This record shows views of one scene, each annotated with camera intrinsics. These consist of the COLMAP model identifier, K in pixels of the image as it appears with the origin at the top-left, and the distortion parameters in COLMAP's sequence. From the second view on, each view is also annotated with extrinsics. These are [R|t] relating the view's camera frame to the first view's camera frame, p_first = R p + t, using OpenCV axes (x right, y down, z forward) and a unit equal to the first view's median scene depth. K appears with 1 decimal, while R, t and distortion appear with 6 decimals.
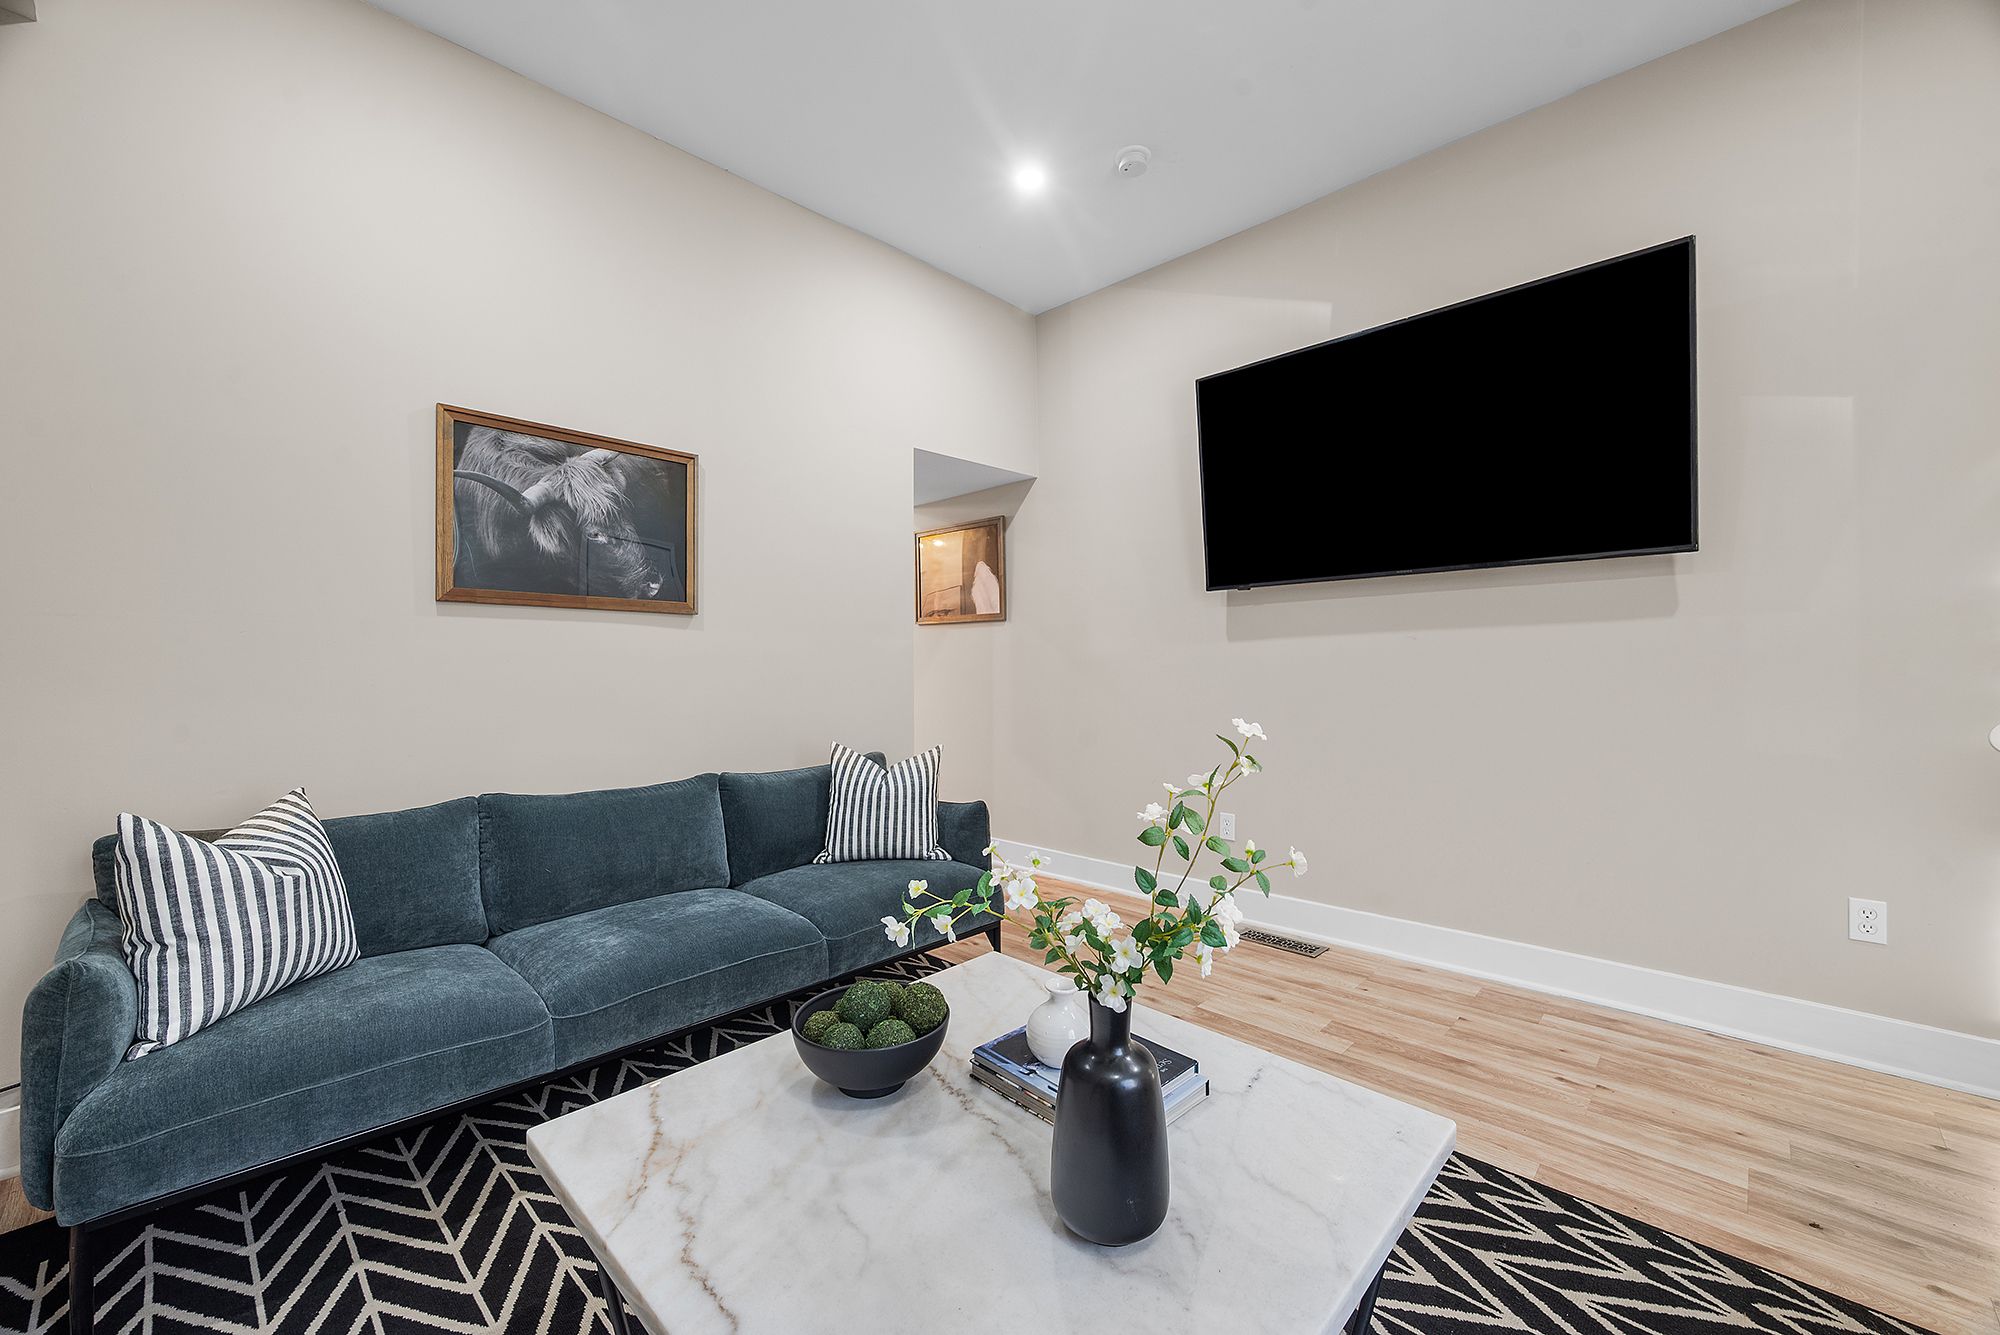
lens RADIAL K [[786.4, 0, 1000.7], [0, 786.4, 664.4], [0, 0, 1]] dist [-0.000208, -0.000122]
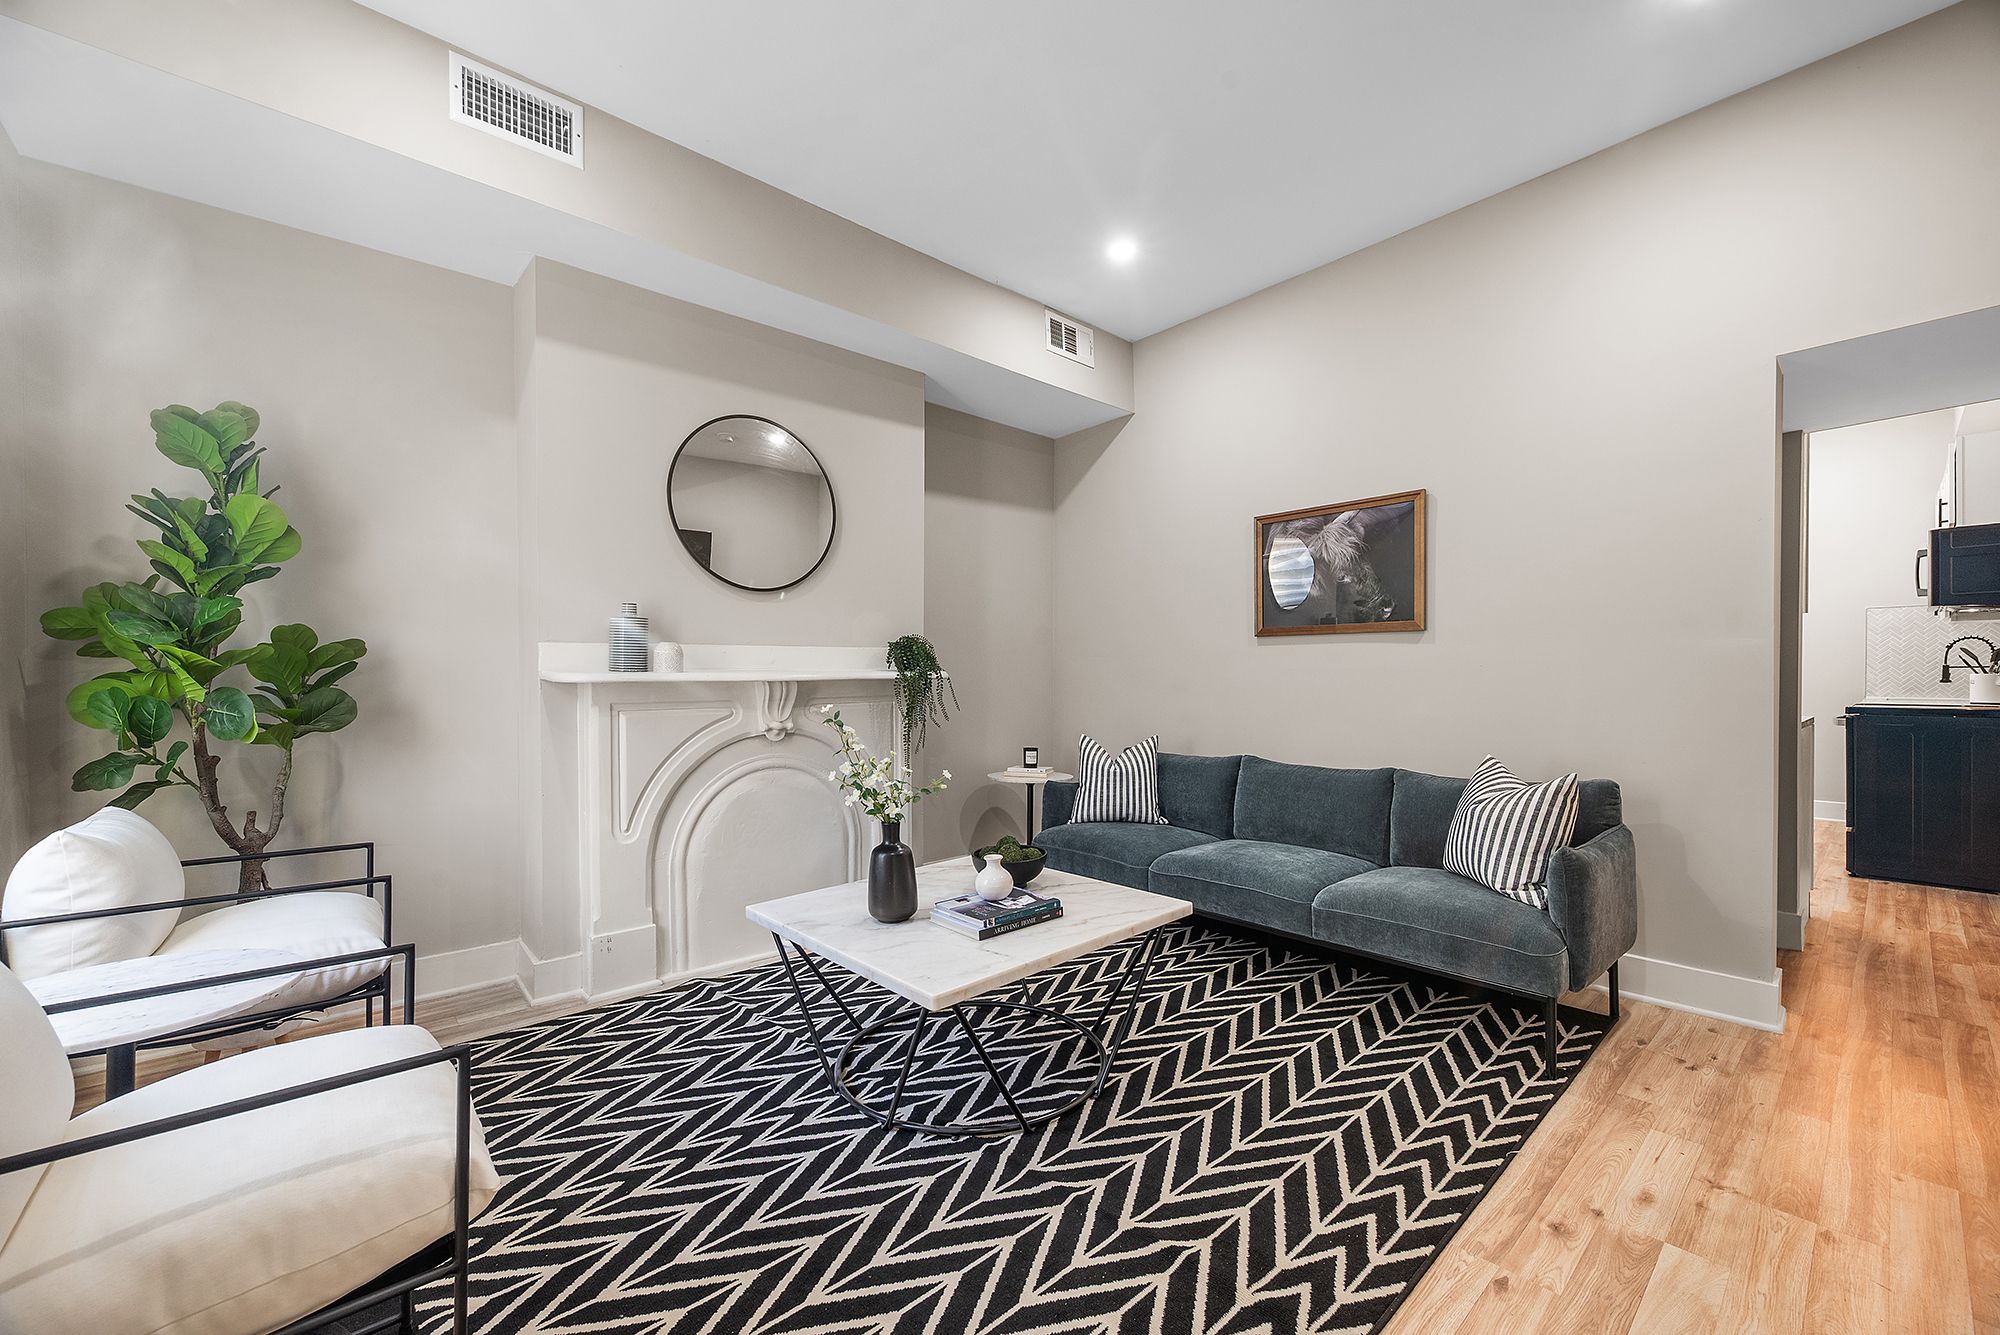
lens RADIAL K [[791.9, 0, 1004.3], [0, 791.9, 675.2], [0, 0, 1]] dist [0.000306, -0.000371]
pose [[-0.076233, -0.003452, -0.997084, 0.865637], [-0.000608, 0.999994, -0.003415, 0.005755], [0.997090, 0.000346, -0.076235, 0.528301]]
